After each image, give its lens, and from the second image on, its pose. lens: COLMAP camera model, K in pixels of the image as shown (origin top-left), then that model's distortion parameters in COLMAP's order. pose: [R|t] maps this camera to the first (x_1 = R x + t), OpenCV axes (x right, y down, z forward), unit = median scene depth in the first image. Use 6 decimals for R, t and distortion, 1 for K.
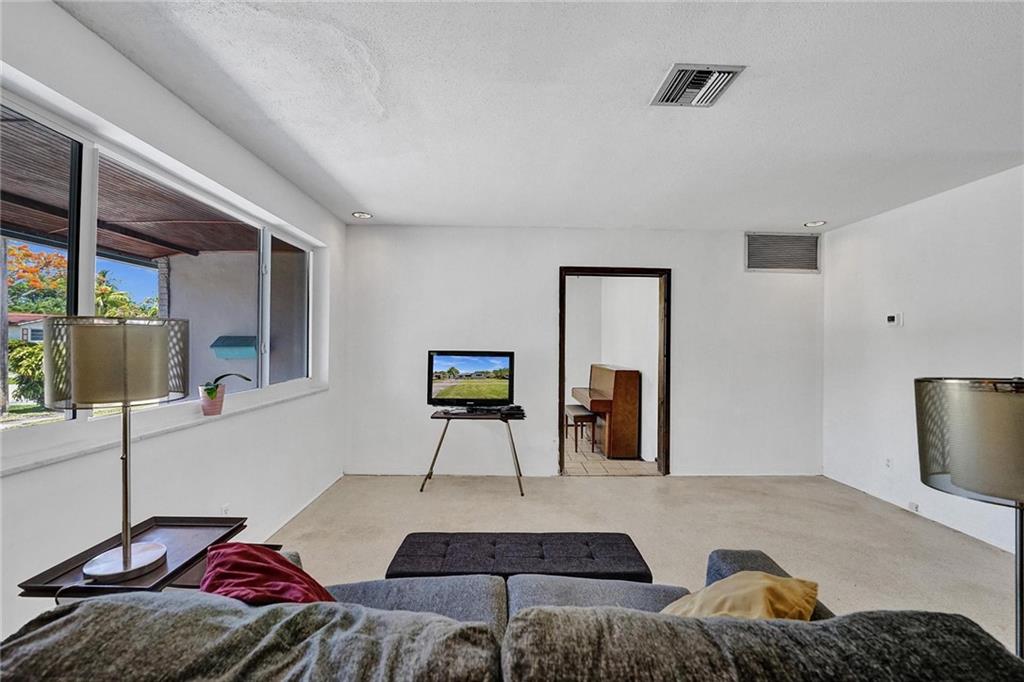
lens RADIAL K [[424.5, 0, 512.2], [0, 424.5, 338.5], [0, 0, 1]] dist [-0.023138, 0.001844]
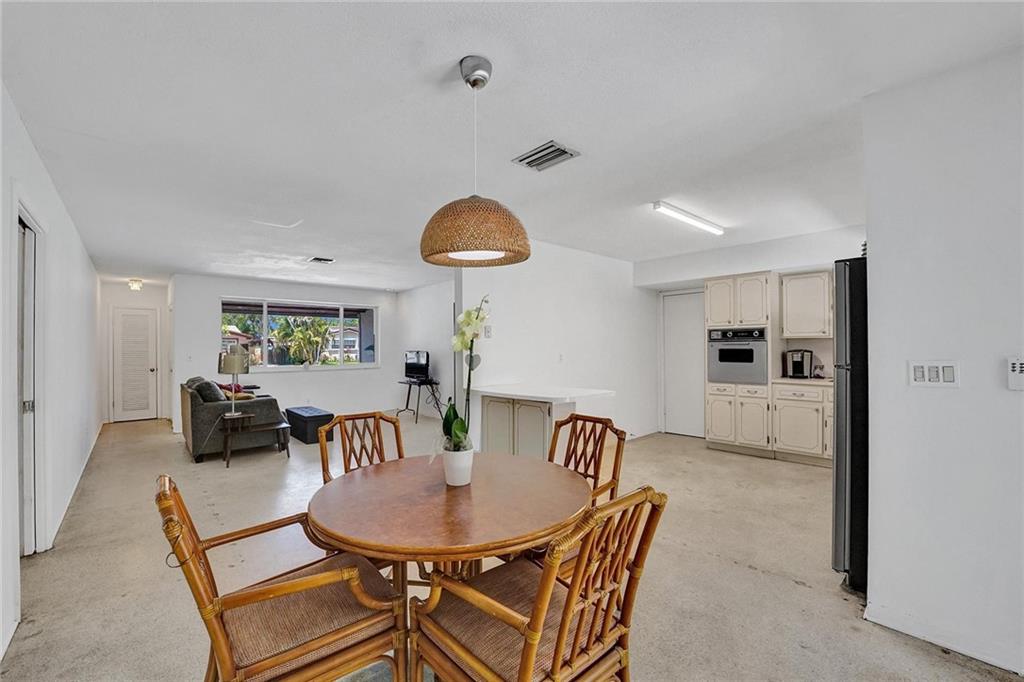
lens RADIAL K [[424.5, 0, 505.4], [0, 424.5, 343.6], [0, 0, 1]] dist [-0.023138, 0.001844]
pose [[0.645857, -0.020051, -0.763195, 1.679986], [0.020994, 0.999743, -0.008499, 0.020636], [0.763170, -0.010533, 0.646112, 0.033034]]
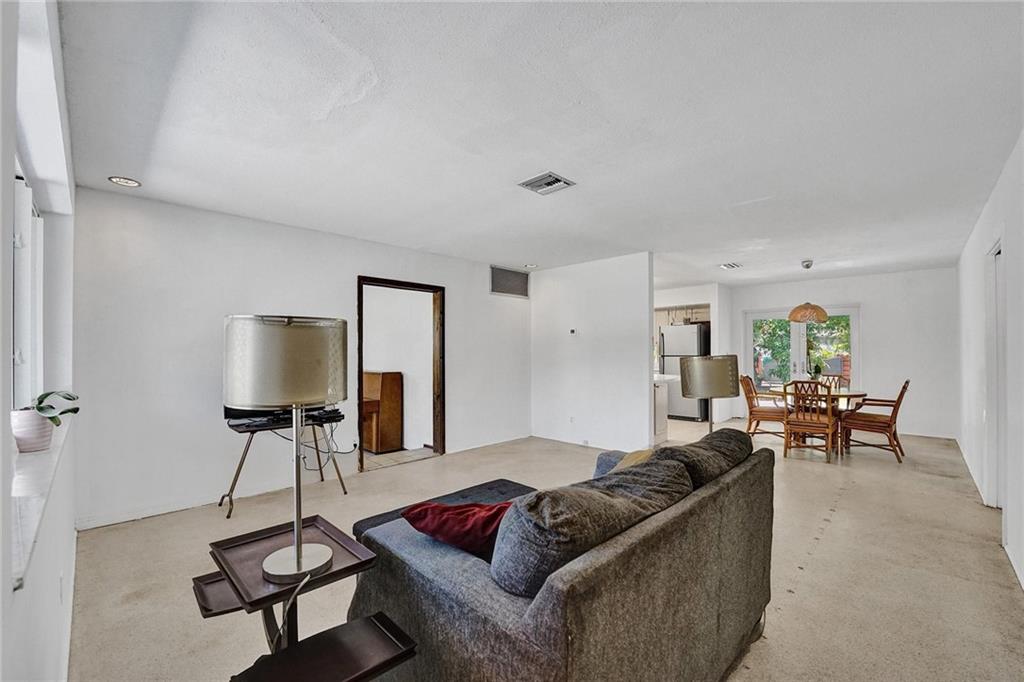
lens RADIAL K [[424.5, 0, 513.0], [0, 424.5, 346.3], [0, 0, 1]] dist [-0.023138, 0.001844]
pose [[0.716009, -0.004429, 0.698077, -0.372964], [0.001812, 0.999988, 0.004486, 0.003608], [-0.698089, -0.001947, 0.716009, -0.028253]]
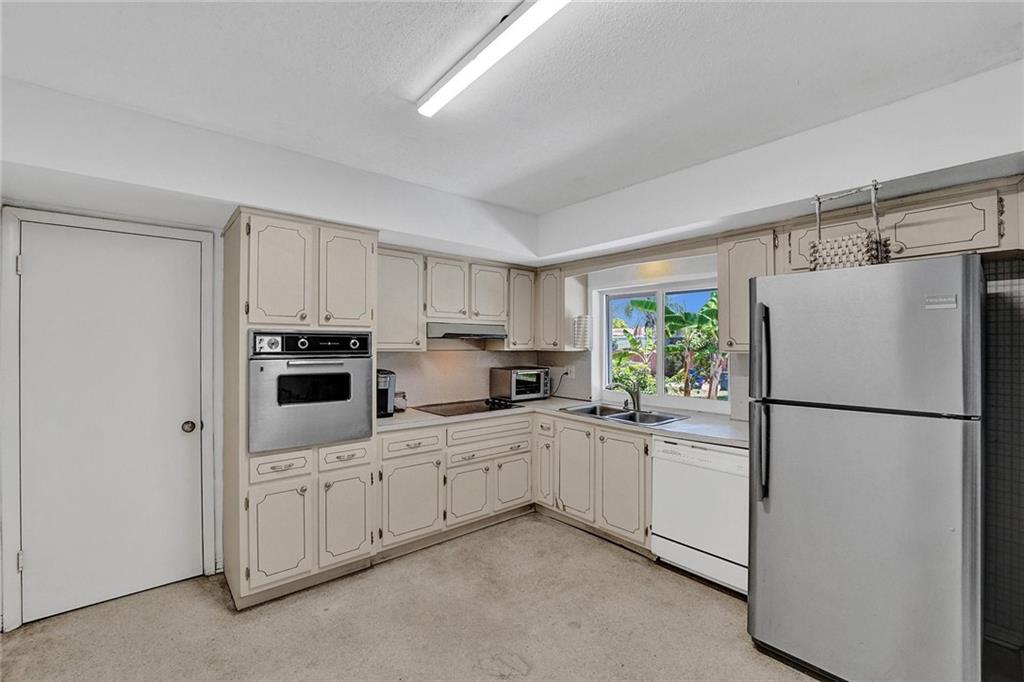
lens RADIAL K [[424.5, 0, 513.7], [0, 424.5, 339.4], [0, 0, 1]] dist [-0.023138, 0.001844]
pose [[0.772640, -0.001769, 0.634842, 1.004834], [-0.001087, 0.999991, 0.004109, -0.011795], [-0.634843, -0.003865, 0.772631, 0.723316]]
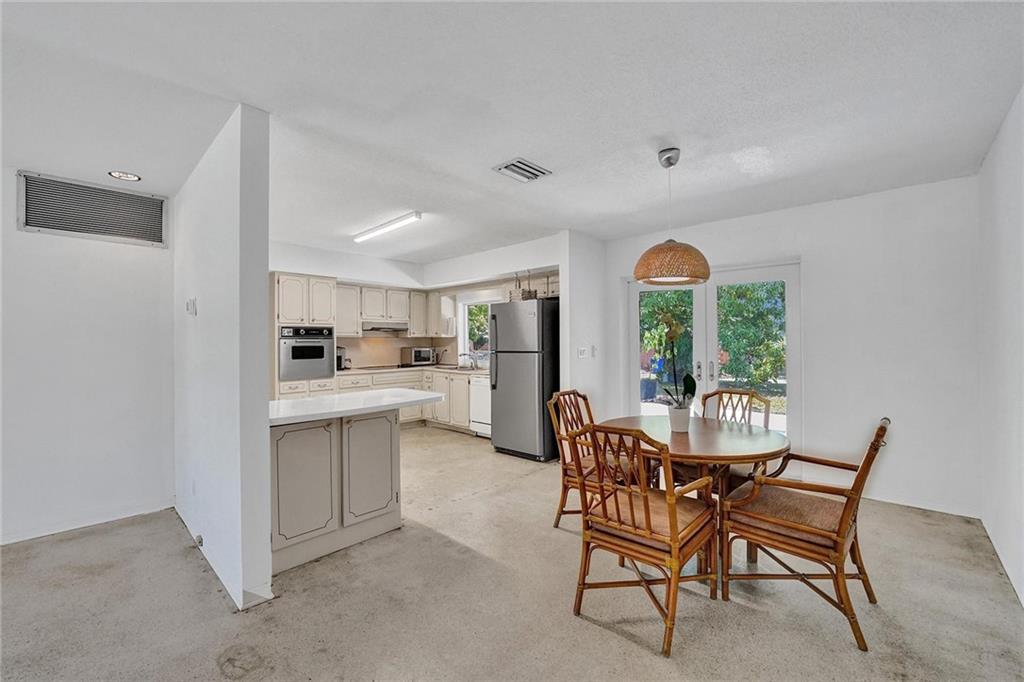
lens RADIAL K [[424.5, 0, 508.2], [0, 424.5, 338.4], [0, 0, 1]] dist [-0.023138, 0.001844]
pose [[0.707337, -0.010821, 0.706794, 0.684478], [0.007353, 0.999941, 0.007950, 0.010680], [-0.706838, -0.000427, 0.707375, 0.006849]]
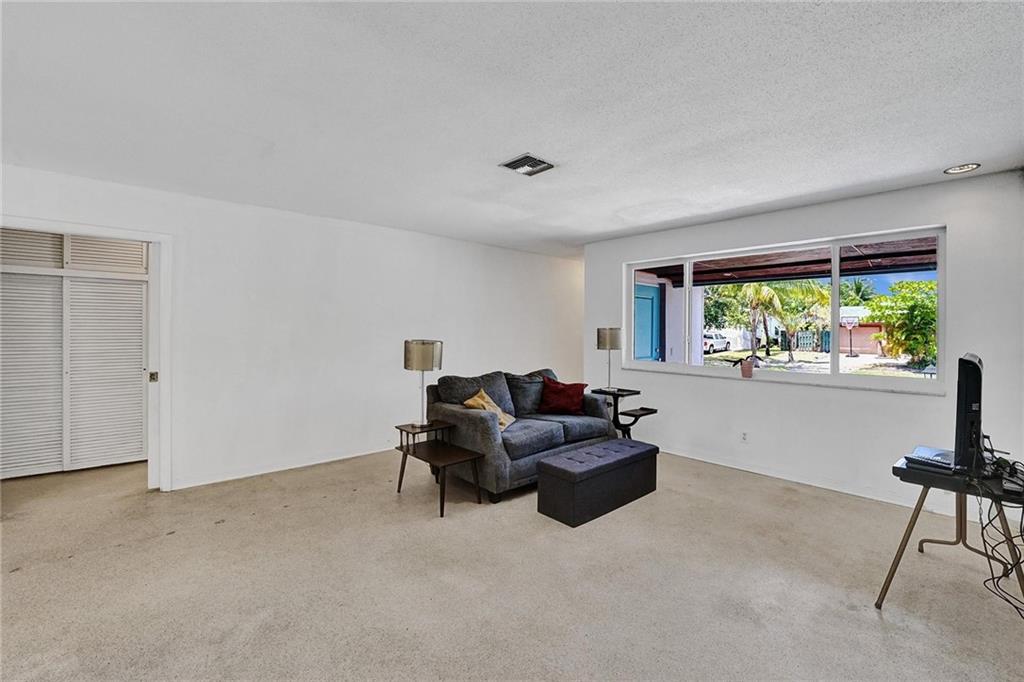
lens RADIAL K [[424.5, 0, 509.8], [0, 424.5, 331.0], [0, 0, 1]] dist [-0.023138, 0.001844]
pose [[-0.755889, -0.015980, -0.654505, 0.705877], [-0.008108, 0.999854, -0.015047, 0.012539], [0.654650, -0.006067, -0.755908, 1.005325]]
